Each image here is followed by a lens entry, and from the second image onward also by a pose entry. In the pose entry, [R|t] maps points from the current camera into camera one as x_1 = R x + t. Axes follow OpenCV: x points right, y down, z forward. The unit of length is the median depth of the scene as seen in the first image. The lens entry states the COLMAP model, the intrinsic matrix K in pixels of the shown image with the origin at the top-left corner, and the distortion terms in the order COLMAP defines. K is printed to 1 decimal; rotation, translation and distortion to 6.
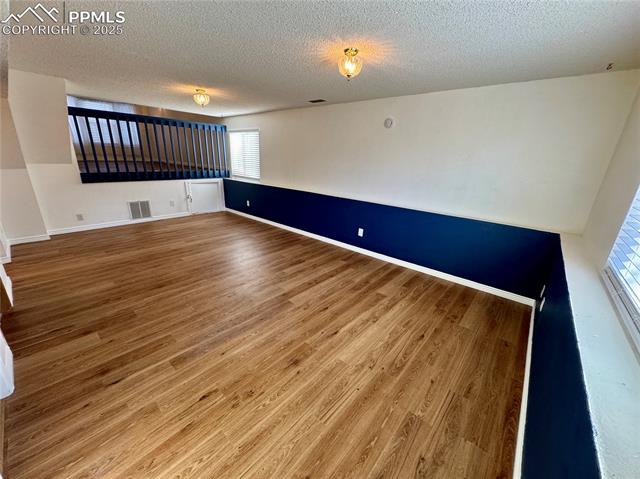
lens RADIAL K [[253.9, 0, 319.3], [0, 253.9, 239.5], [0, 0, 1]] dist [-0.002786, 0.000624]
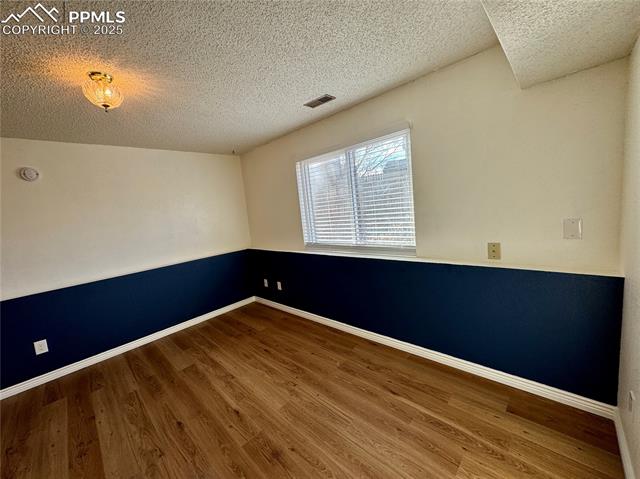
lens RADIAL K [[253.9, 0, 319.5], [0, 253.9, 239.8], [0, 0, 1]] dist [-0.002786, 0.000624]
pose [[0.042346, -0.173011, 0.984009, -0.563783], [0.412239, 0.900172, 0.140531, -0.113894], [-0.910091, 0.399696, 0.109441, 0.424692]]
